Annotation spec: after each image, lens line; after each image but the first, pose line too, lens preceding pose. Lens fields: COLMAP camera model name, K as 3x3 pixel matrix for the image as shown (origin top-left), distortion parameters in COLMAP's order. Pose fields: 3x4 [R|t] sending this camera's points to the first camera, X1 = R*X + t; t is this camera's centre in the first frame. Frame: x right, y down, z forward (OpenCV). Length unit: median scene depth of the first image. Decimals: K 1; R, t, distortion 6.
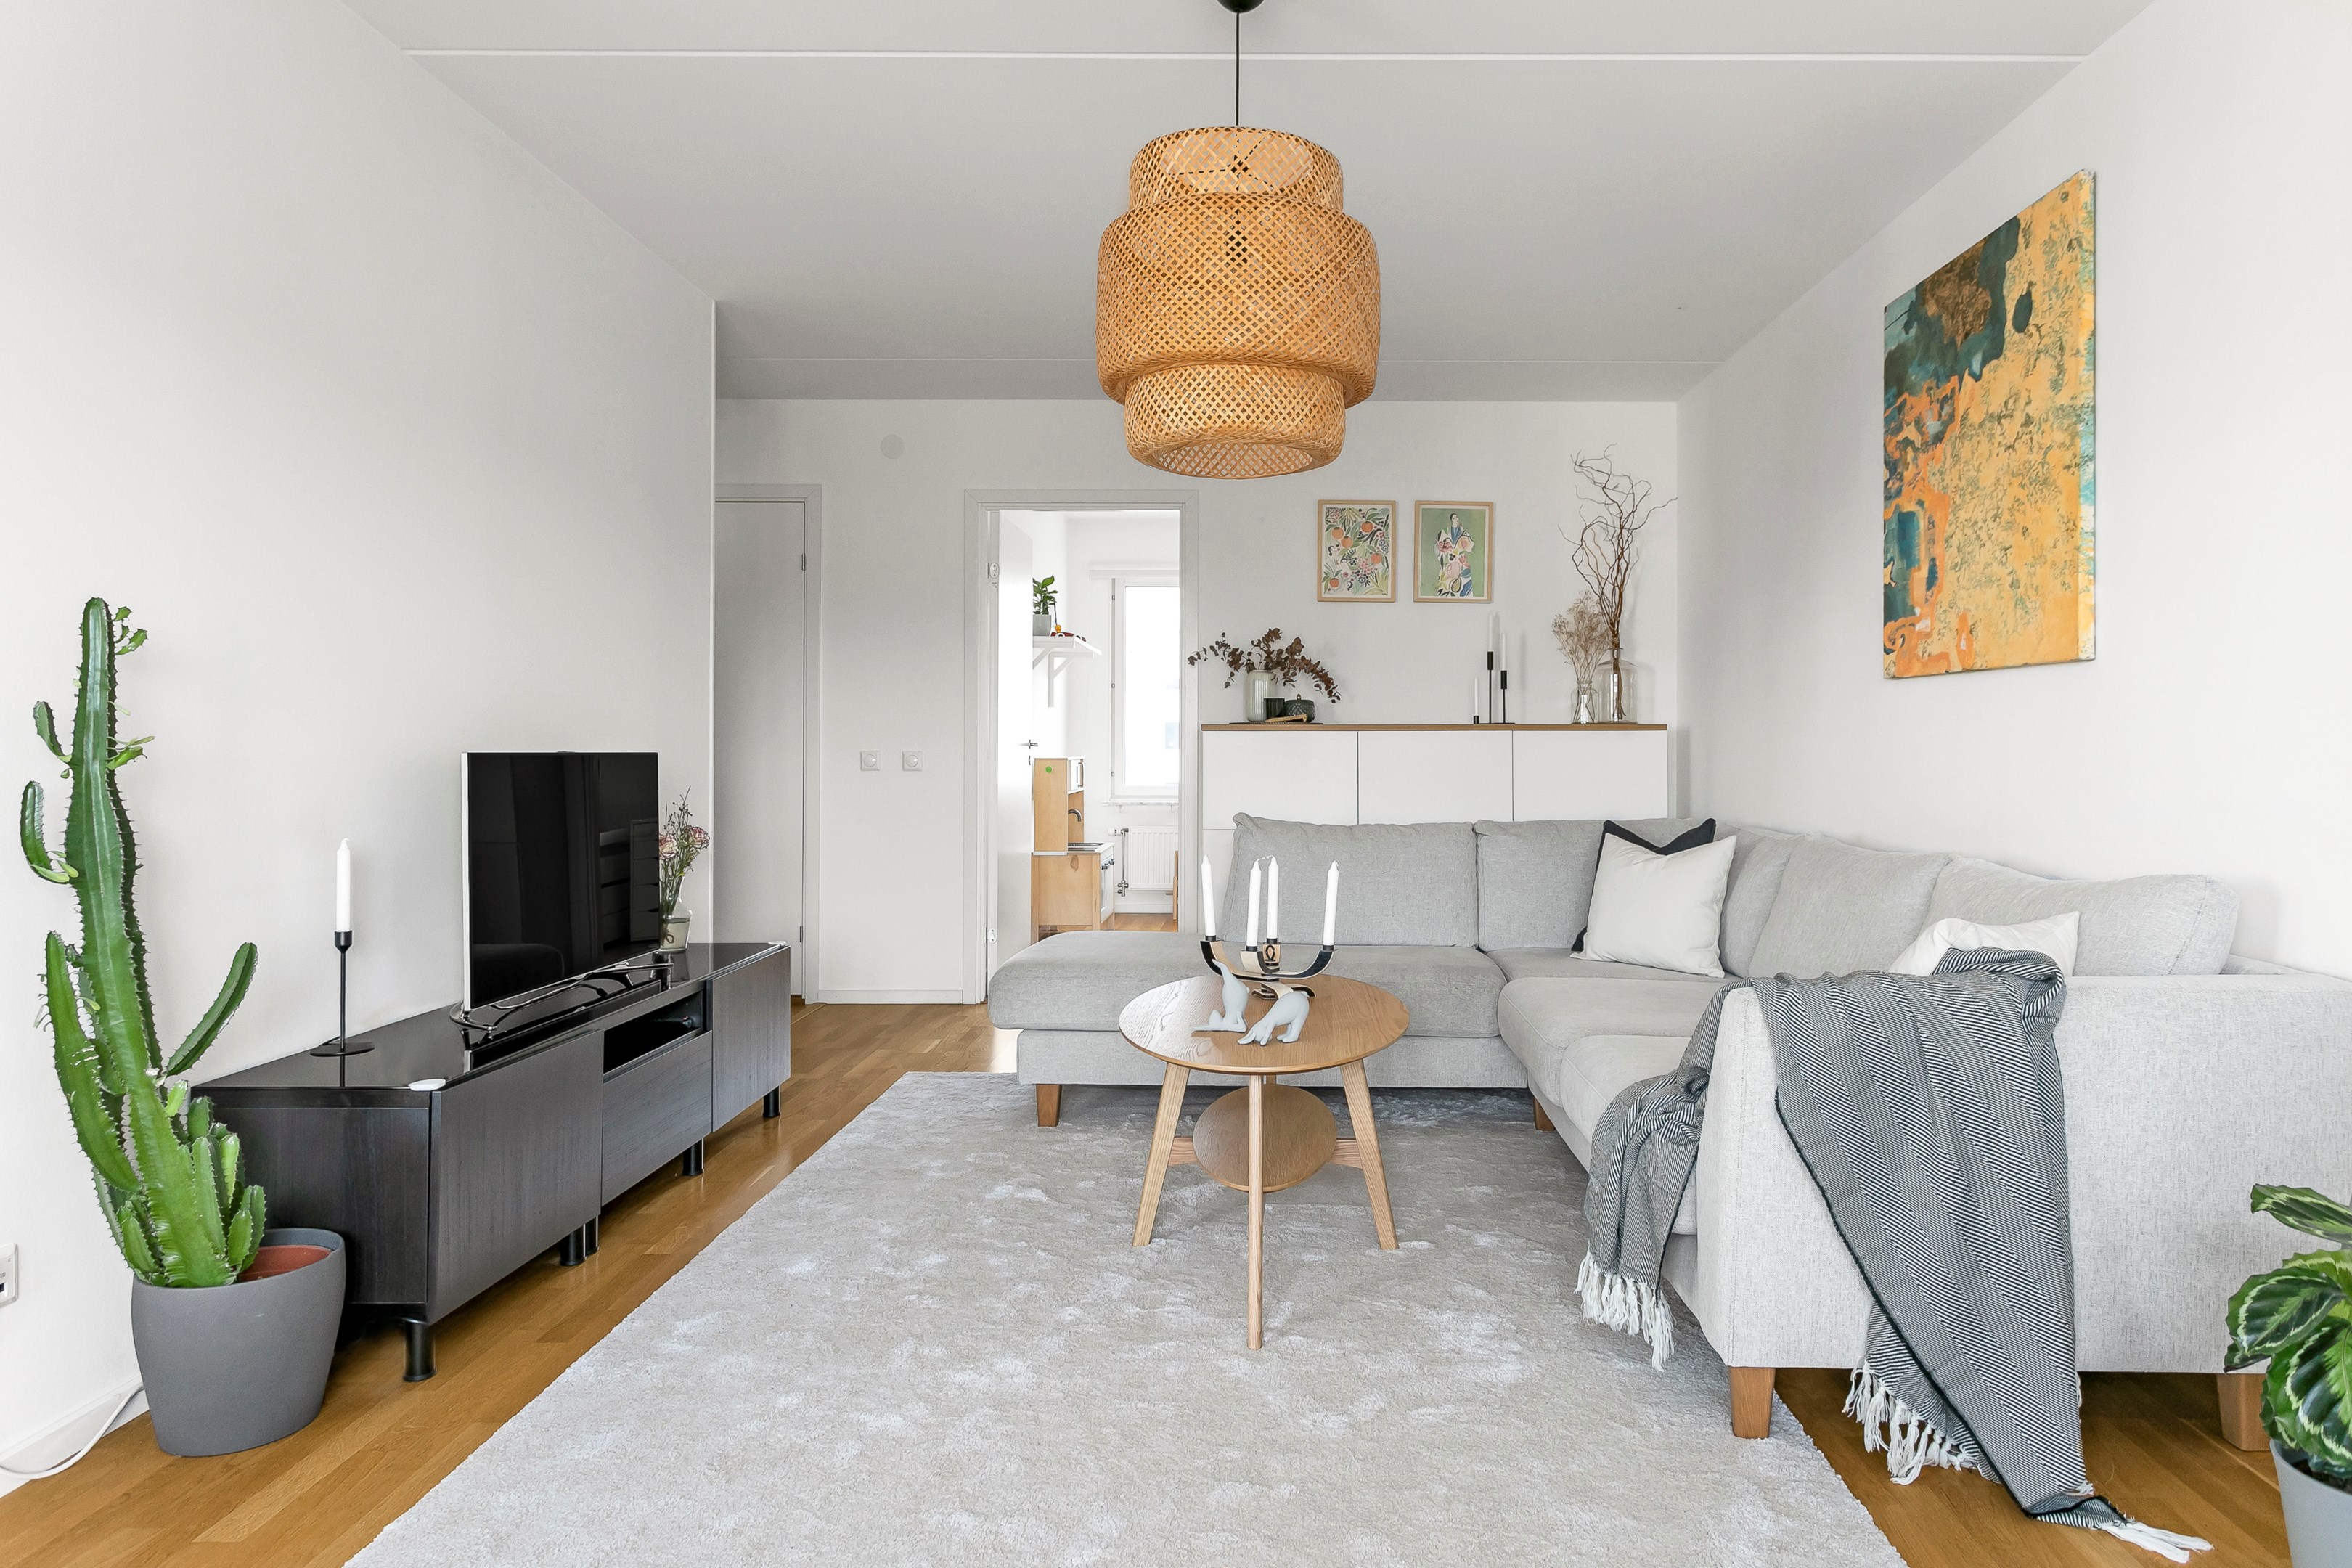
lens RADIAL K [[1463.7, 0, 1270.0], [0, 1463.7, 737.8], [0, 0, 1]] dist [0.005379, -0.001855]
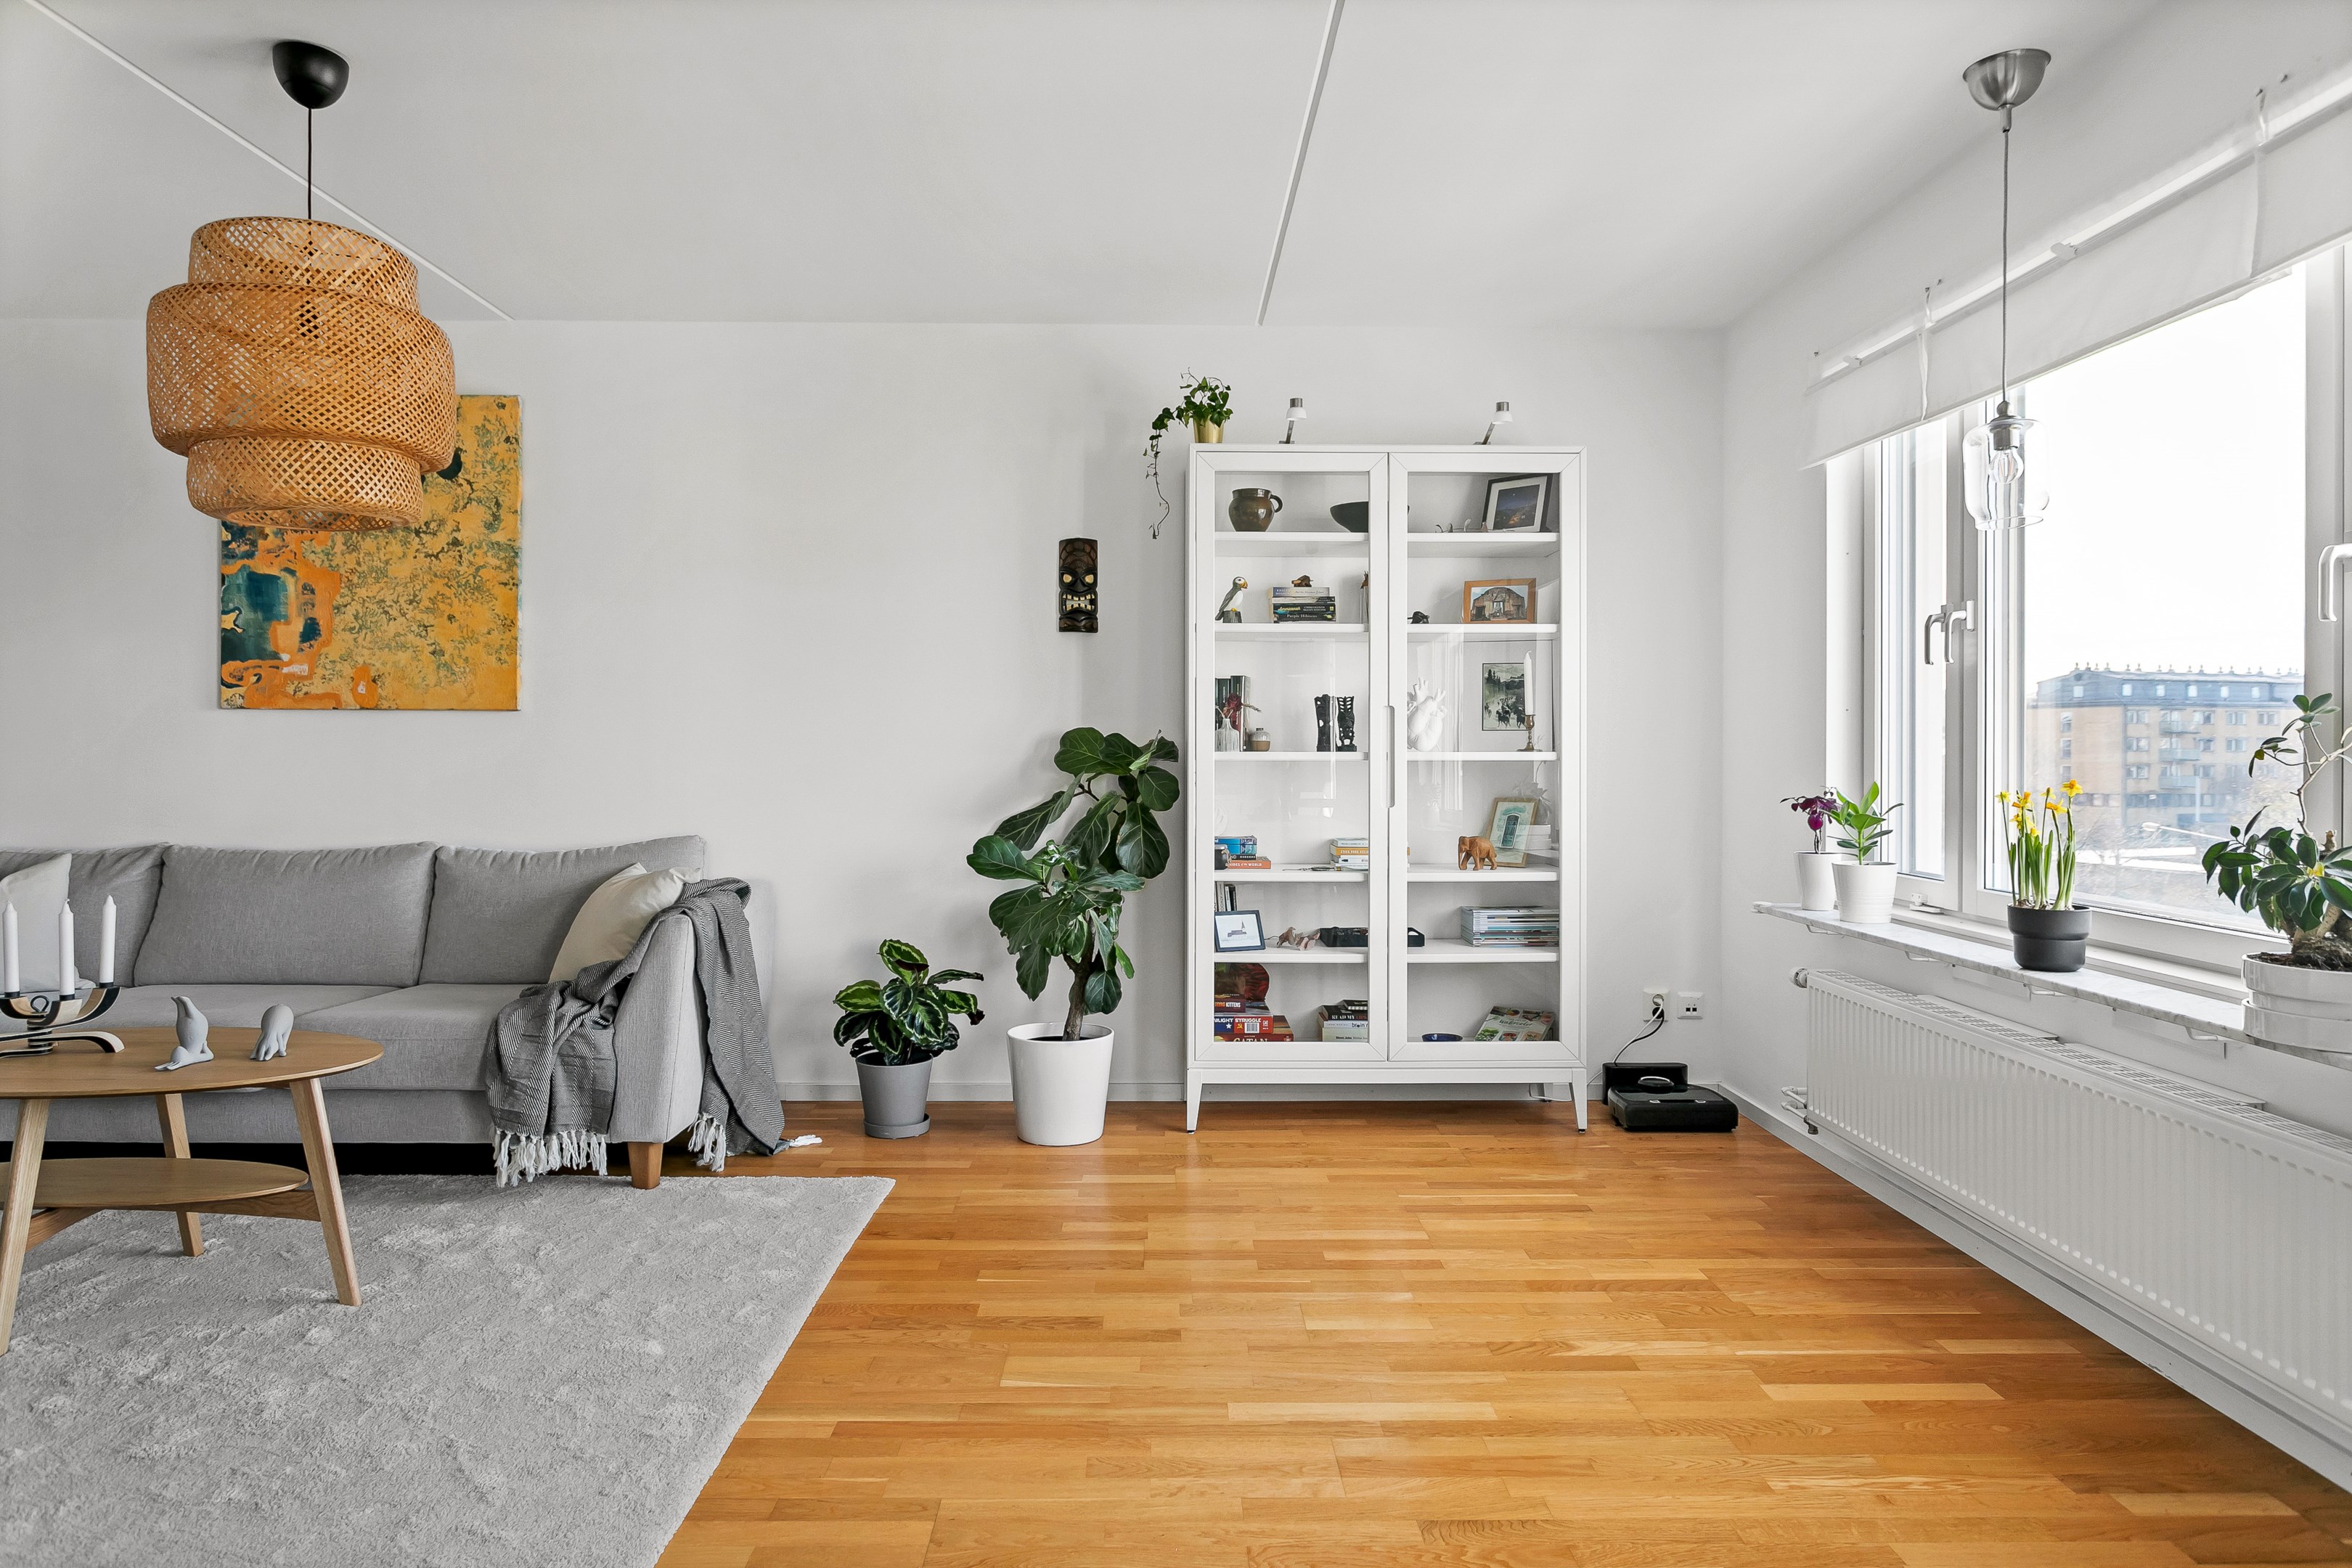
lens RADIAL K [[1421.7, 0, 1168.6], [0, 1421.7, 758.8], [0, 0, 1]] dist [-0.004148, -0.000172]
pose [[-0.014965, -0.009910, 0.999839, -1.203777], [-0.008485, 0.999916, 0.009783, -0.028121], [-0.999852, -0.008337, -0.015048, 0.414002]]
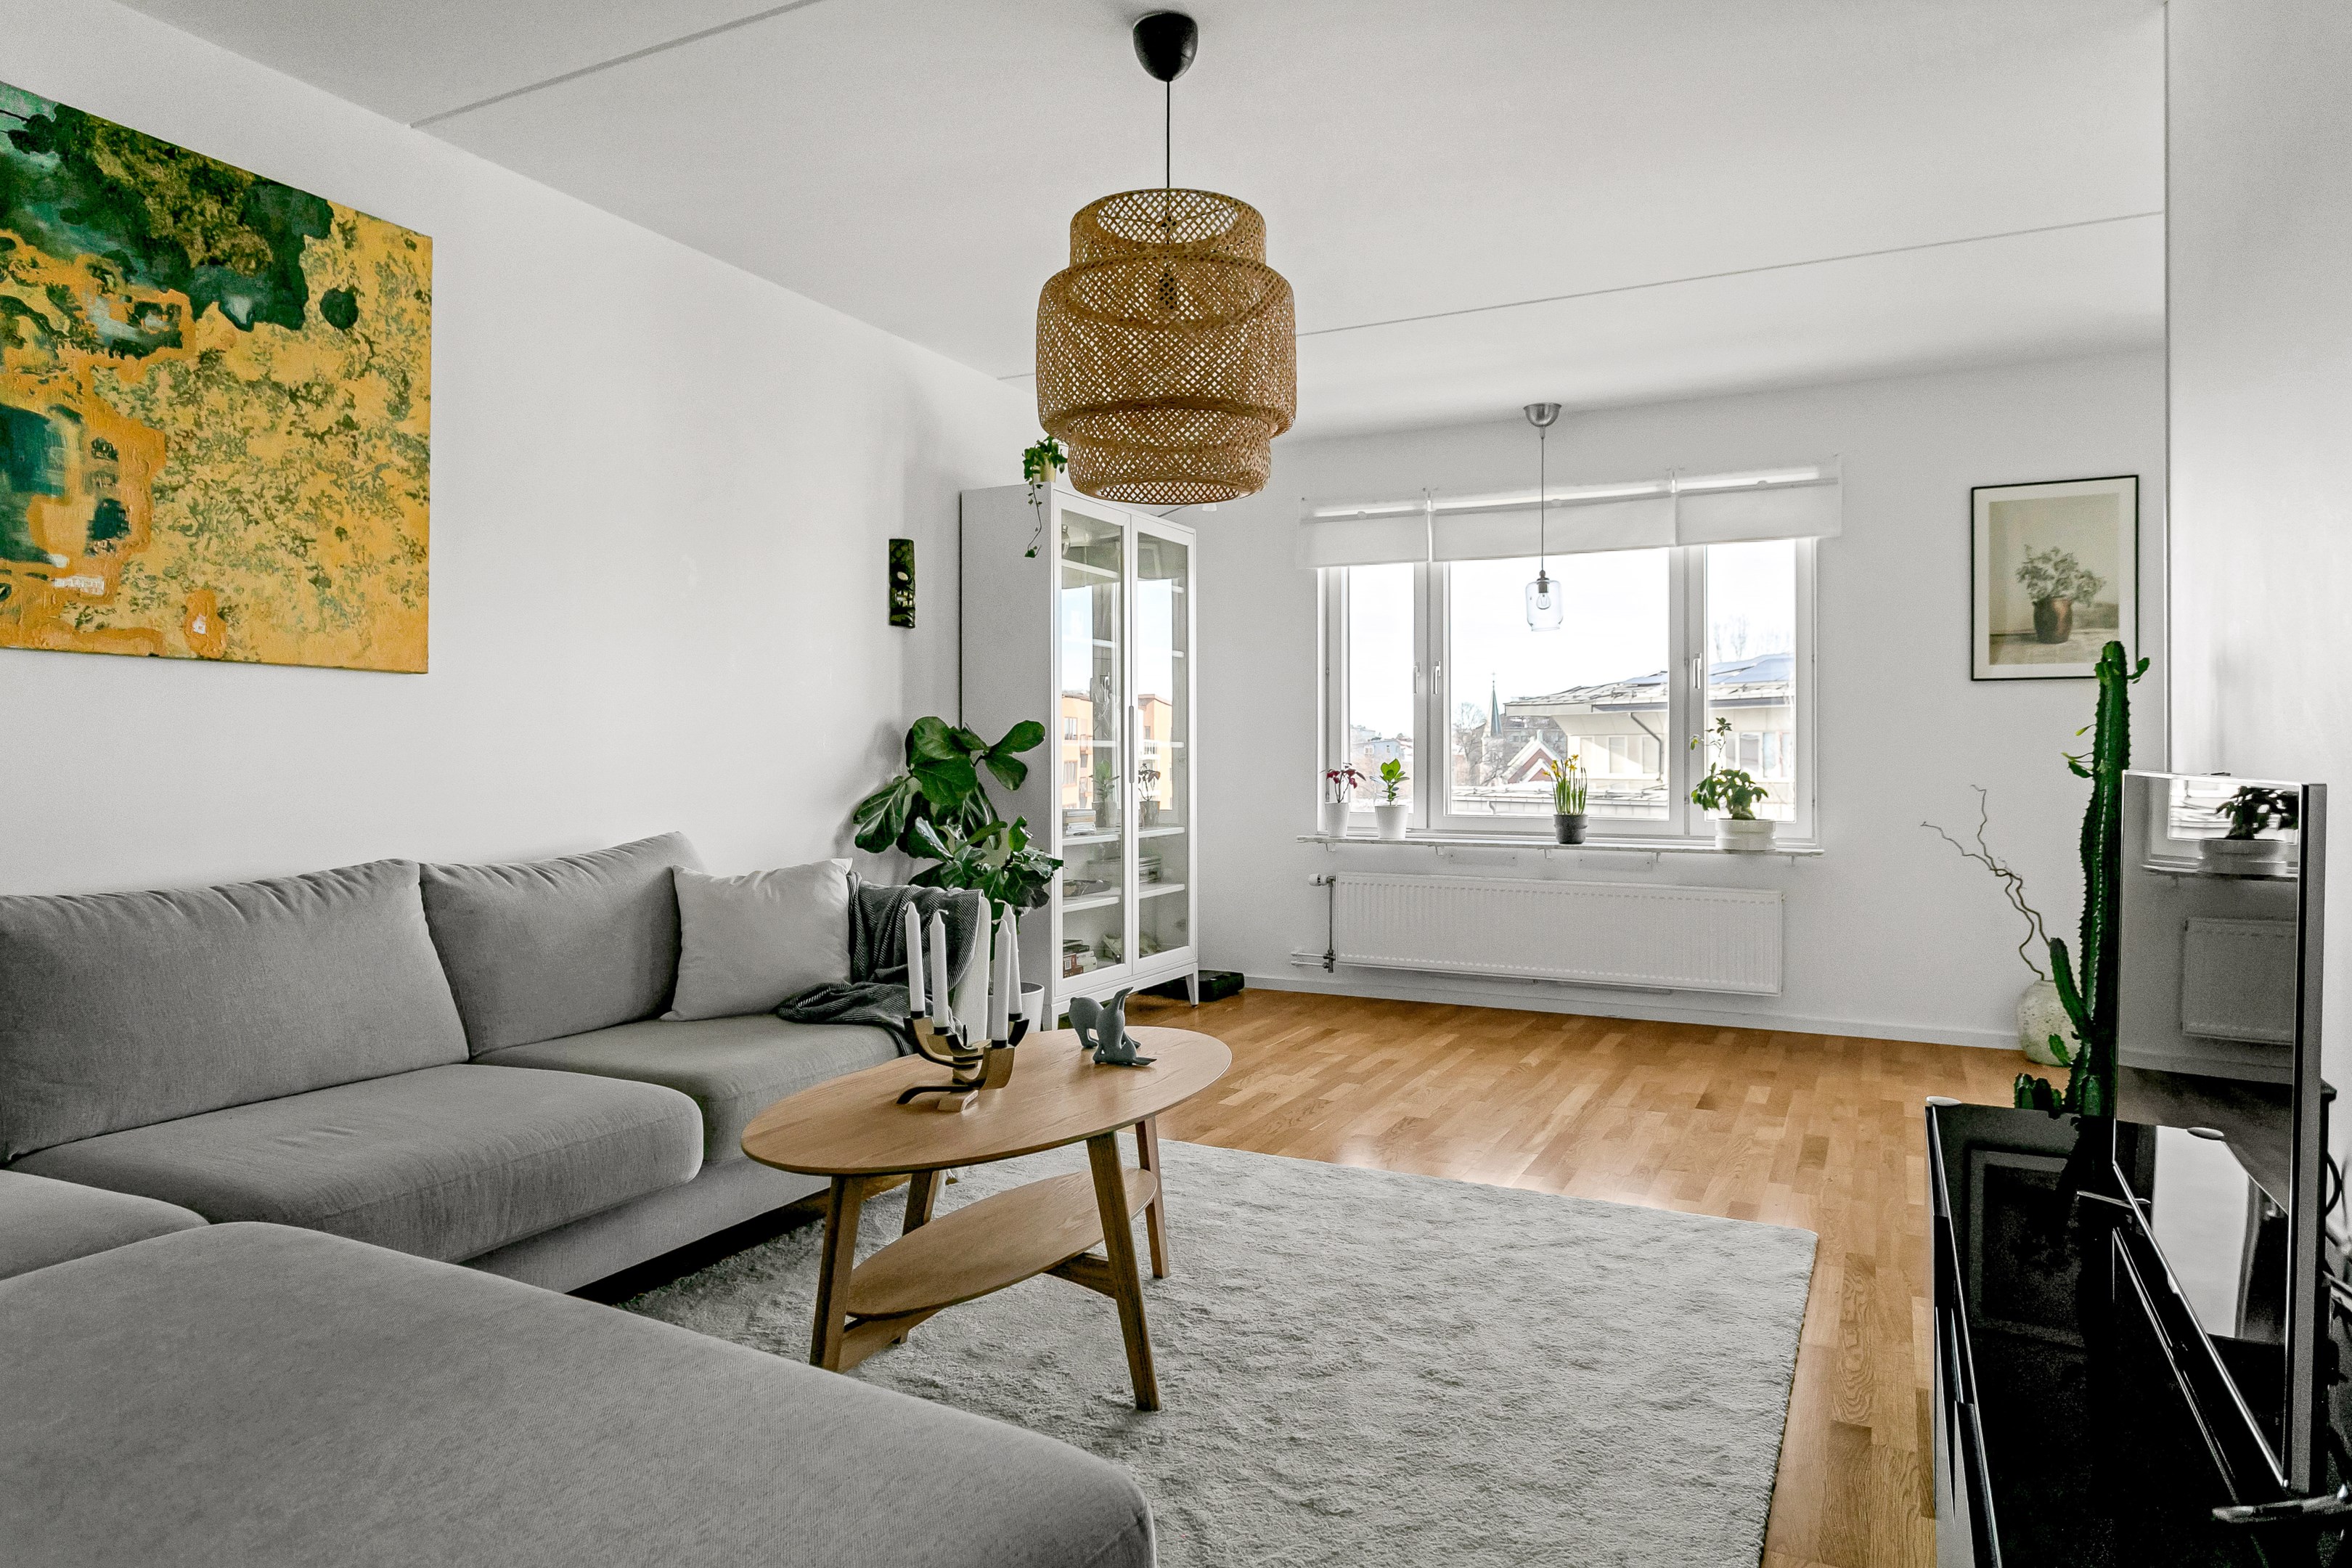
lens RADIAL K [[1393.6, 0, 1171.3], [0, 1393.6, 755.3], [0, 0, 1]] dist [-0.000964, 0.004787]
pose [[-0.891642, -0.004970, 0.452714, -0.544910], [-0.007709, 0.999961, -0.004206, 0.011552], [-0.452676, -0.007240, -0.891646, 2.111790]]
